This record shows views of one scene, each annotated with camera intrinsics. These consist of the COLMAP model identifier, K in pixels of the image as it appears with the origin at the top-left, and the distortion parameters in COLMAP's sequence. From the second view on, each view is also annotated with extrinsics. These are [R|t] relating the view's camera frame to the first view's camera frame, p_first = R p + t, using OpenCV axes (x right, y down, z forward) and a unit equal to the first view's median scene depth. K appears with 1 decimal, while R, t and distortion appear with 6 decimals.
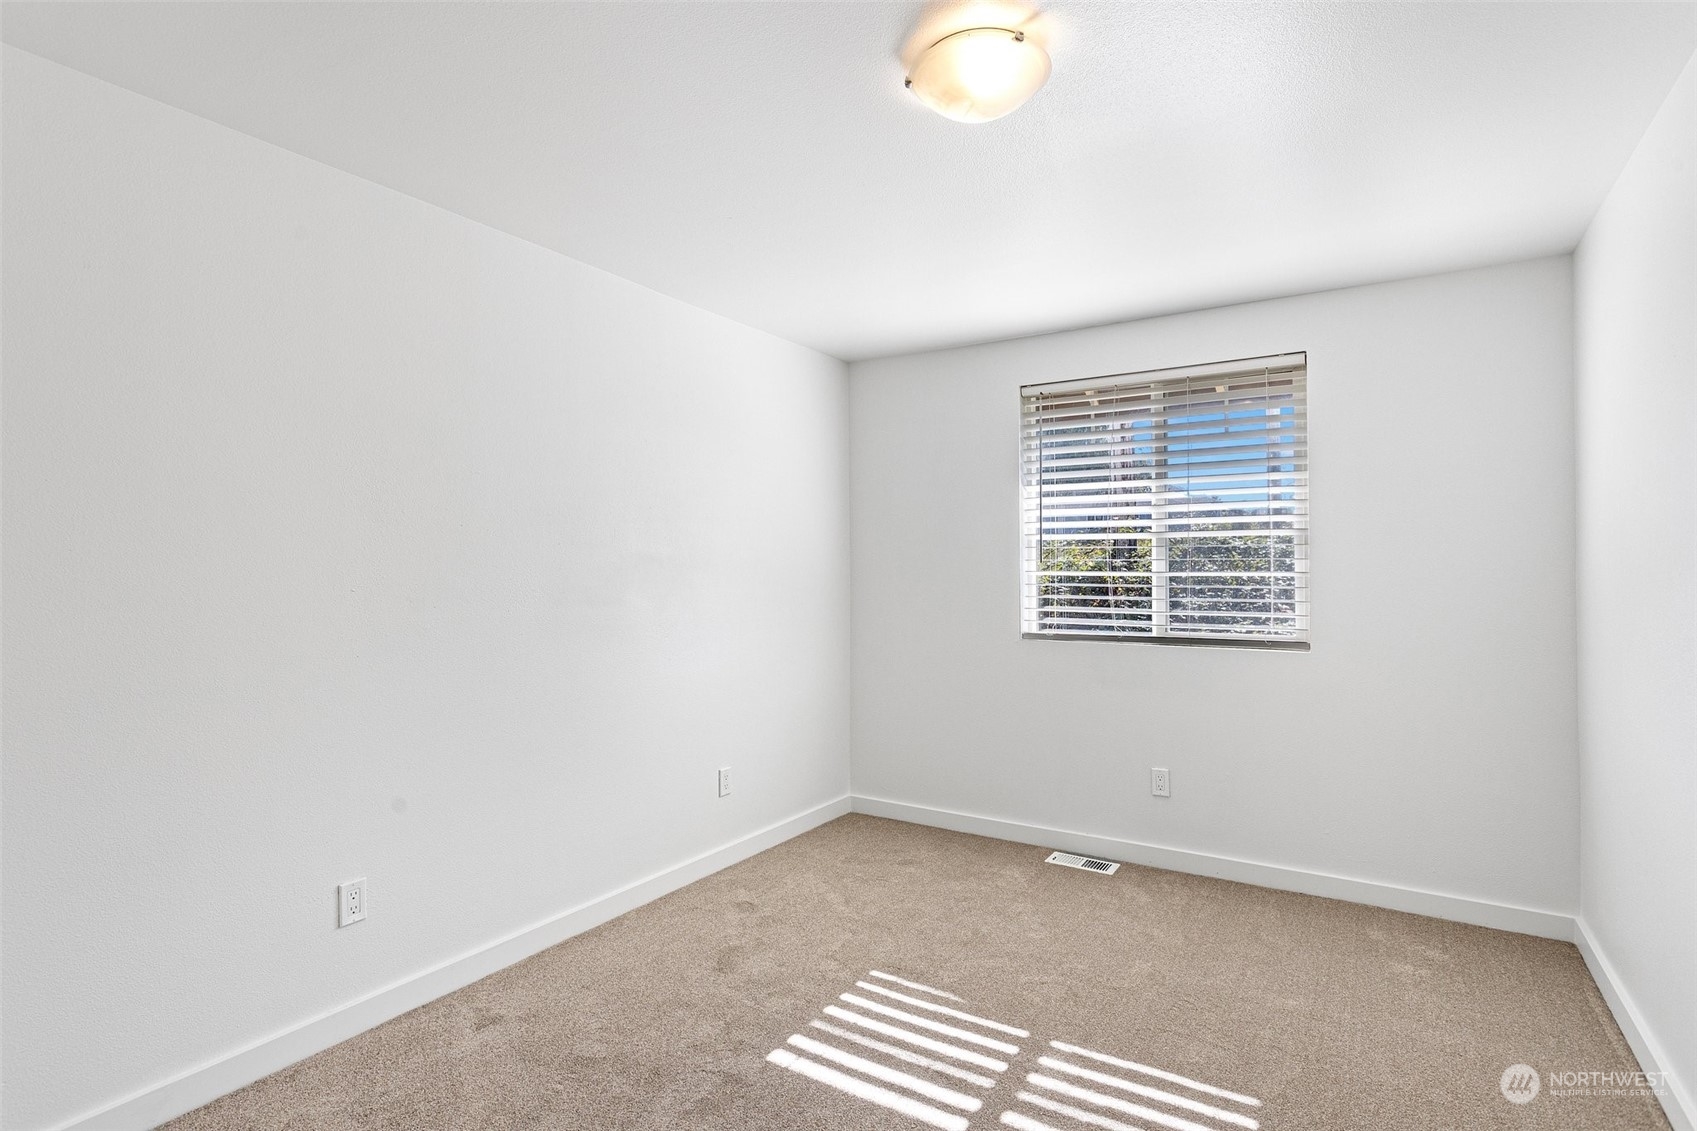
lens RADIAL K [[848.5, 0, 848.5], [0, 848.5, 565.5], [0, 0, 1]] dist [0.002609, 0.000113]
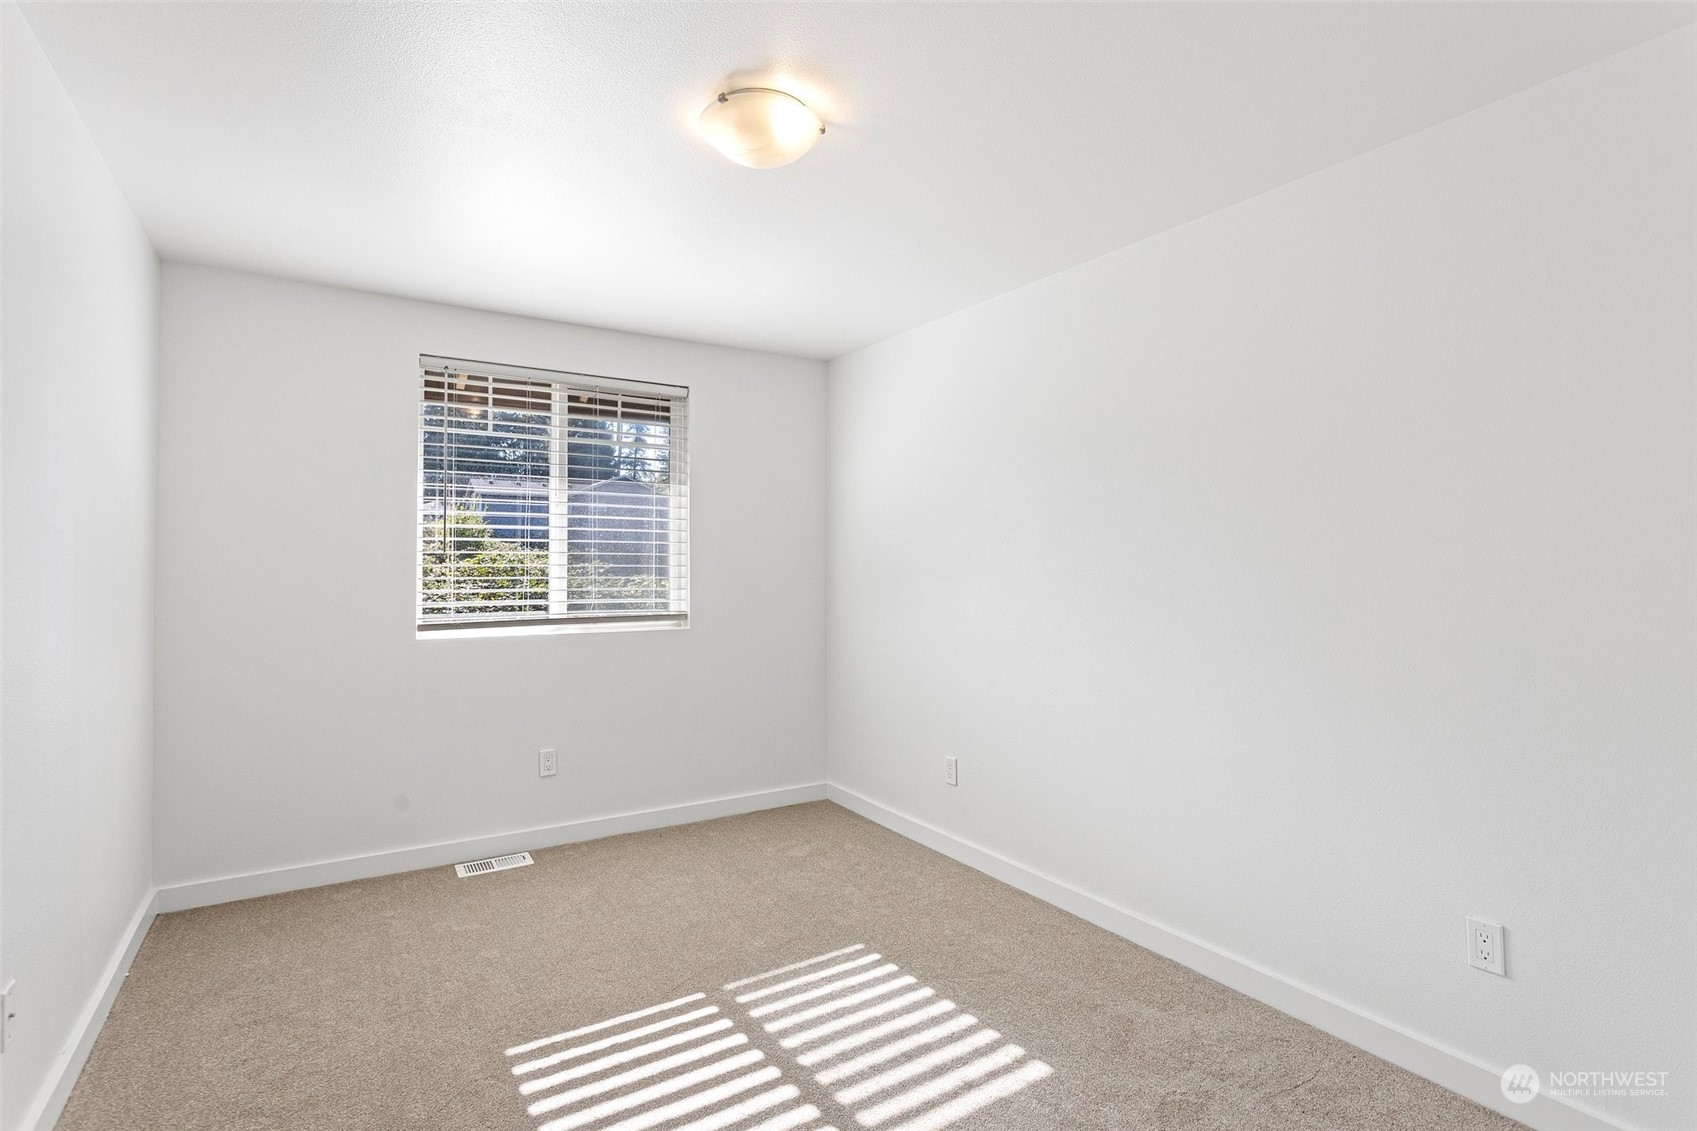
lens RADIAL K [[824.9, 0, 848.5], [0, 824.9, 565.5], [0, 0, 1]] dist [-0.014268, 0.000190]
pose [[0.419411, -0.000750, 0.907796, -0.439784], [-0.012138, 0.999906, 0.006434, -0.001654], [-0.907715, -0.013717, 0.419362, 0.266771]]
